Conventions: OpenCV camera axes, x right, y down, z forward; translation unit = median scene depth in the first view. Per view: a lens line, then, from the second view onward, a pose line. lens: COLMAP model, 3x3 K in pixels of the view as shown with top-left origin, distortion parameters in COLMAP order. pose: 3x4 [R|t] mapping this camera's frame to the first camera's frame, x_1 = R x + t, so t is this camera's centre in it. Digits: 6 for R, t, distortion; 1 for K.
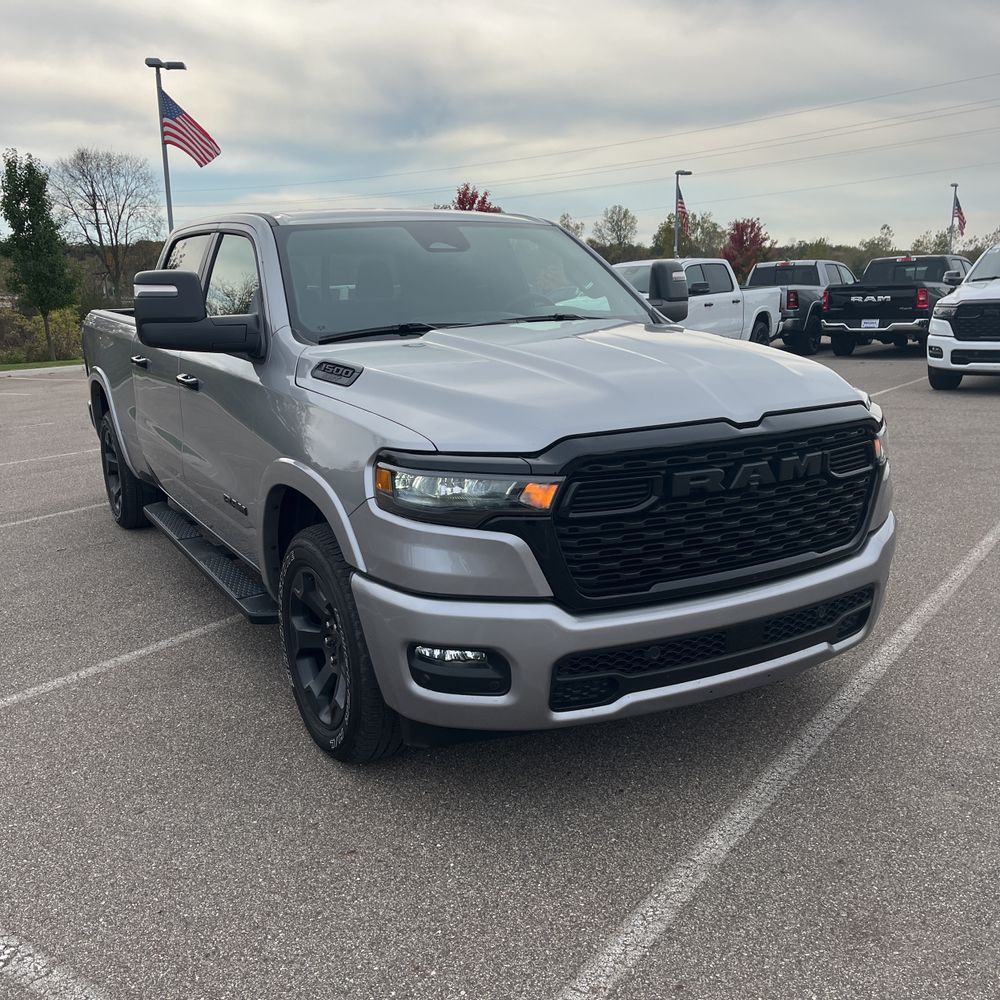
lens RADIAL K [[1021.0, 0, 496.4], [0, 1021.0, 507.2], [0, 0, 1]] dist [0.025568, 0.000000]
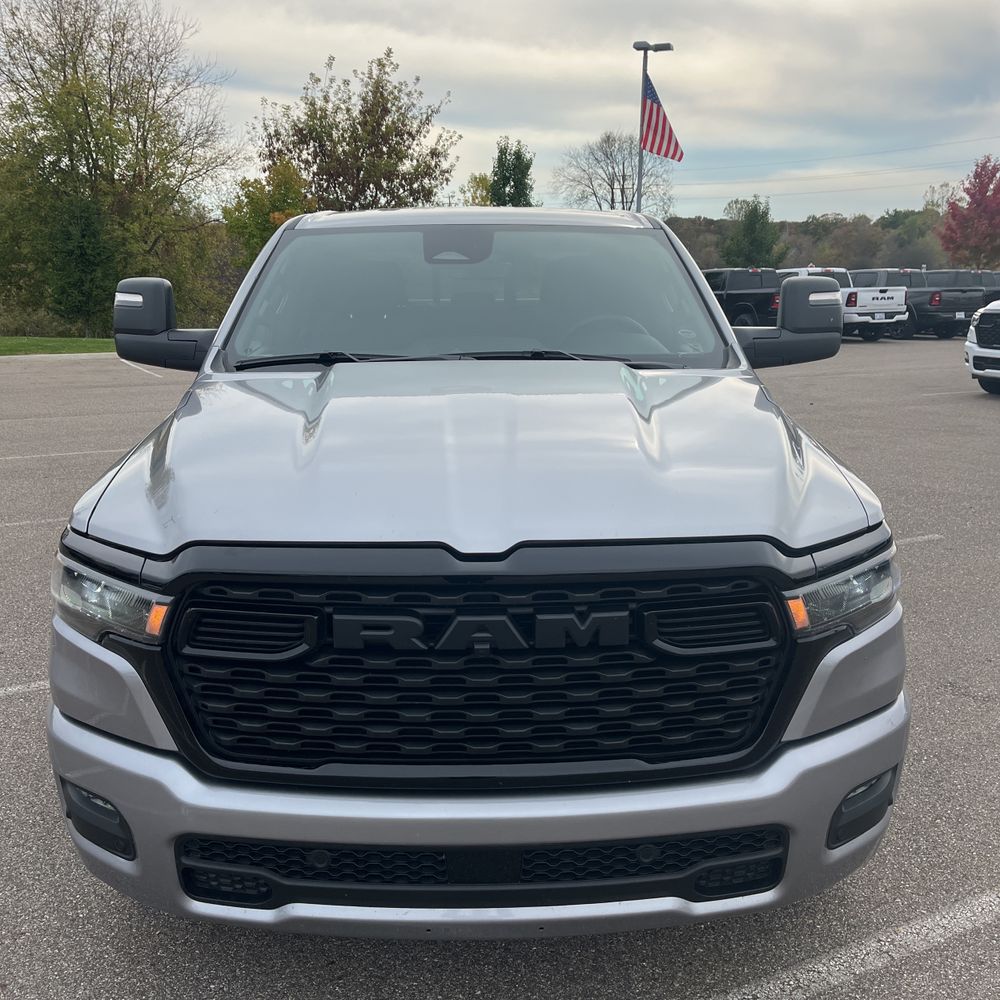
lens RADIAL K [[1021.0, 0, 505.1], [0, 1021.0, 485.5], [0, 0, 1]] dist [0.025568, 0.000000]
pose [[0.881425, 0.124211, -0.455699, 0.509684], [-0.123207, 0.991863, 0.032044, -0.137490], [0.455971, 0.027901, 0.889557, 0.387645]]
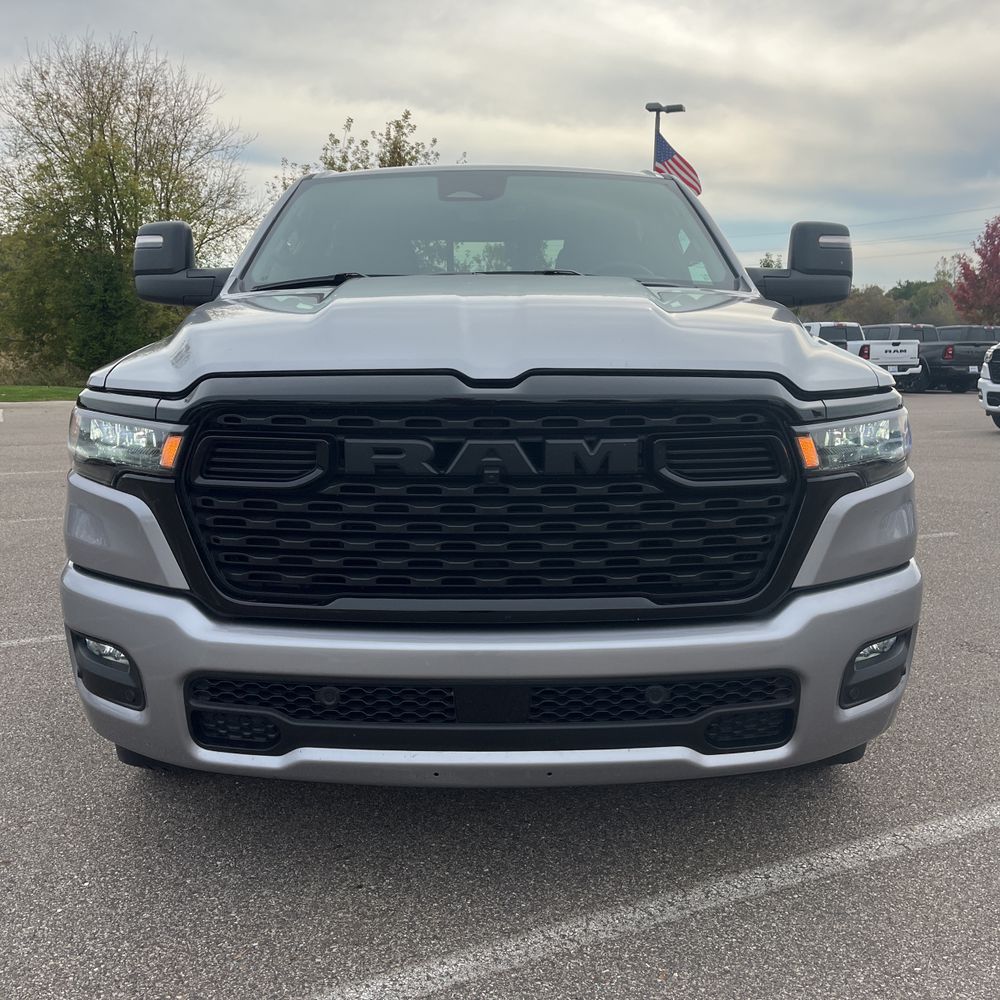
lens RADIAL K [[1021.0, 0, 499.9], [0, 1021.0, 503.6], [0, 0, 1]] dist [0.025568, 0.000000]
pose [[0.872501, 0.105747, -0.477032, 0.530408], [-0.129187, 0.991483, -0.016496, 0.007119], [0.471225, 0.076019, 0.878731, 0.391233]]
